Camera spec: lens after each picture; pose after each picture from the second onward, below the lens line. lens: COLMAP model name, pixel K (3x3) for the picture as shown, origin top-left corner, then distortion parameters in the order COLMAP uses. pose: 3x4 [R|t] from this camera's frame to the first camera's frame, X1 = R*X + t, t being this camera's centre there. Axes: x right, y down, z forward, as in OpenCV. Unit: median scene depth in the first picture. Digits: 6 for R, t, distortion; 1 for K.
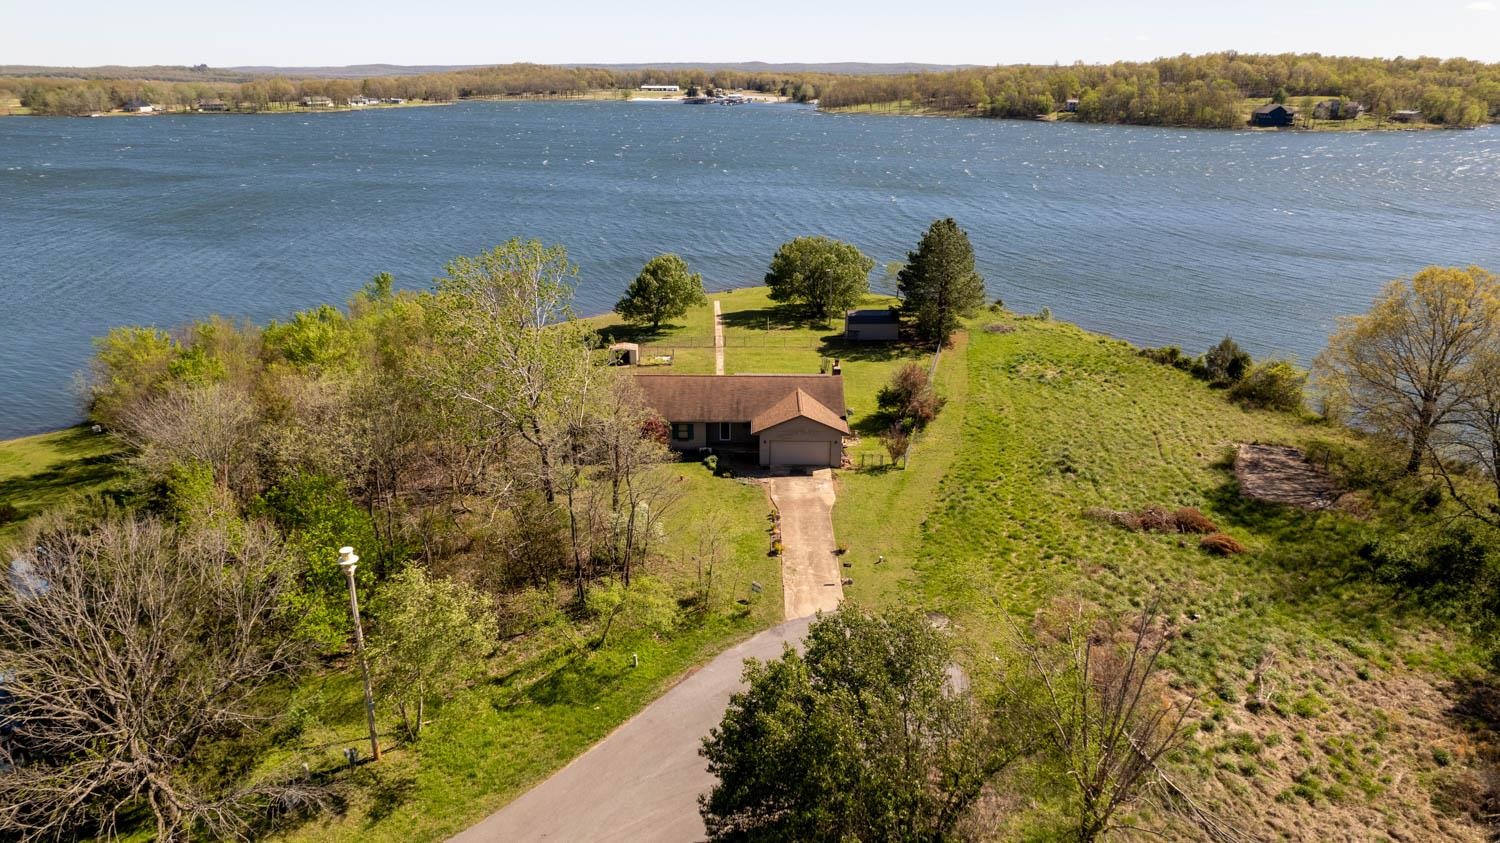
lens RADIAL K [[965.1, 0, 754.2], [0, 965.1, 429.5], [0, 0, 1]] dist [-0.082221, 0.083061]
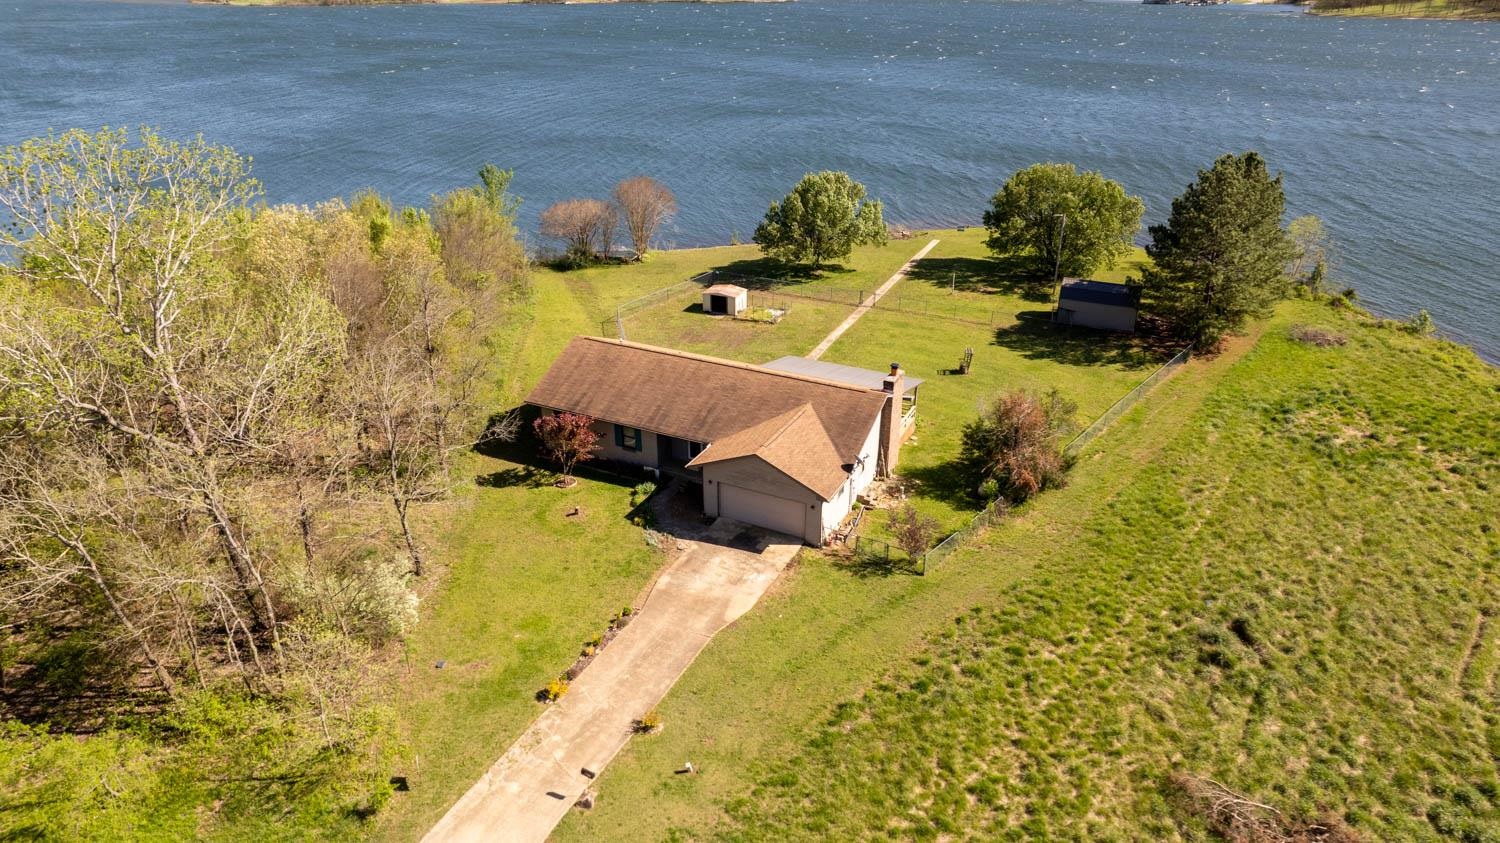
lens RADIAL K [[965.1, 0, 754.2], [0, 965.1, 429.5], [0, 0, 1]] dist [-0.082221, 0.083061]
pose [[0.897467, 0.189082, -0.398499, 0.189555], [-0.151651, 0.980654, 0.123770, -0.069381], [0.414193, -0.050647, 0.908779, 0.292153]]
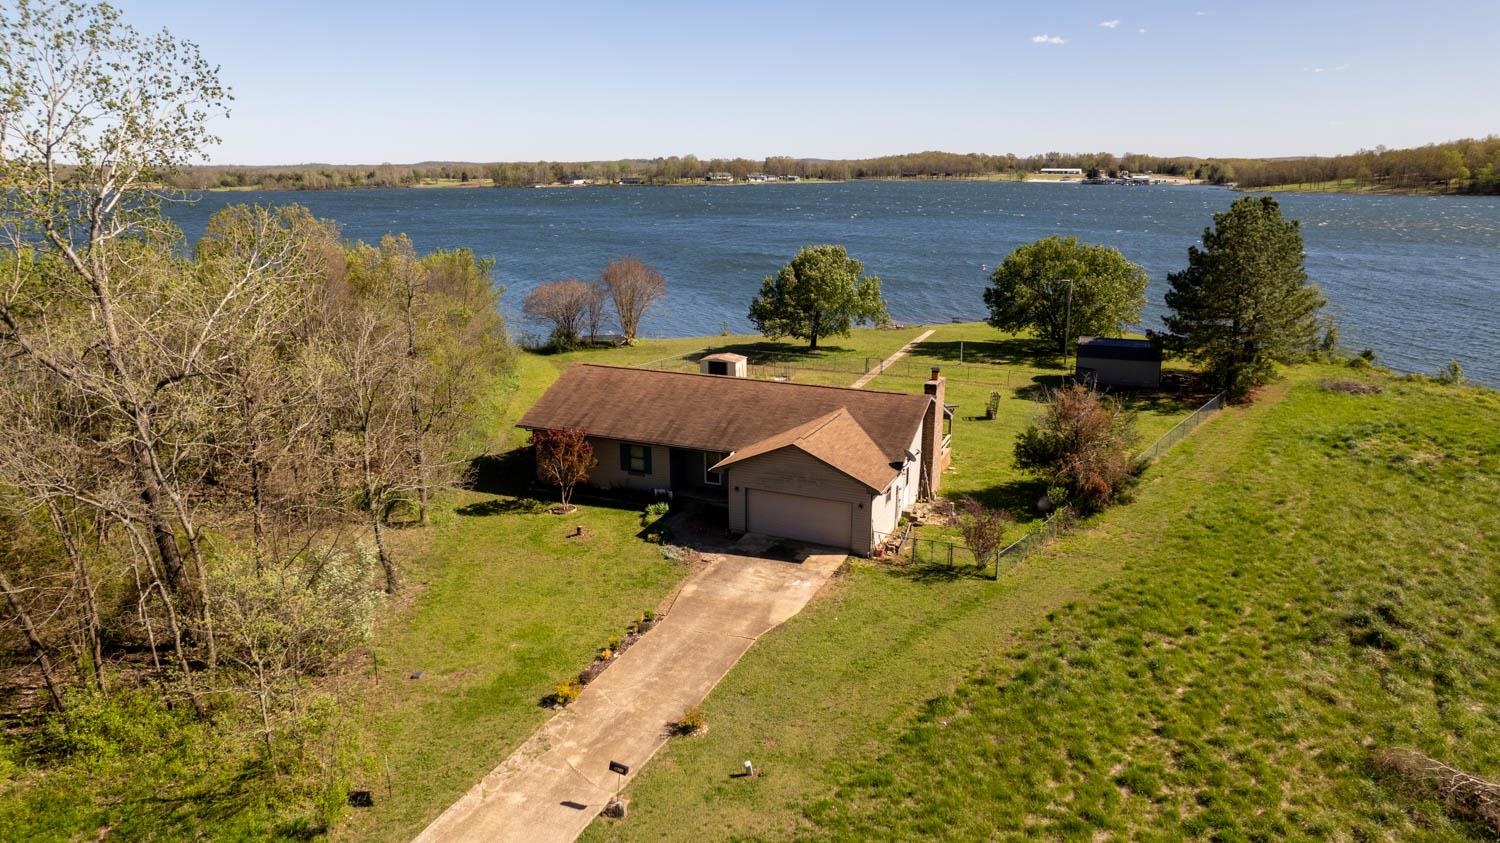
lens RADIAL K [[965.1, 0, 754.2], [0, 965.1, 429.5], [0, 0, 1]] dist [-0.082221, 0.083061]
pose [[0.915184, 0.098659, -0.390774, 0.154063], [-0.134709, 0.988694, -0.065869, 0.009542], [0.379857, 0.112923, 0.918127, 0.333041]]
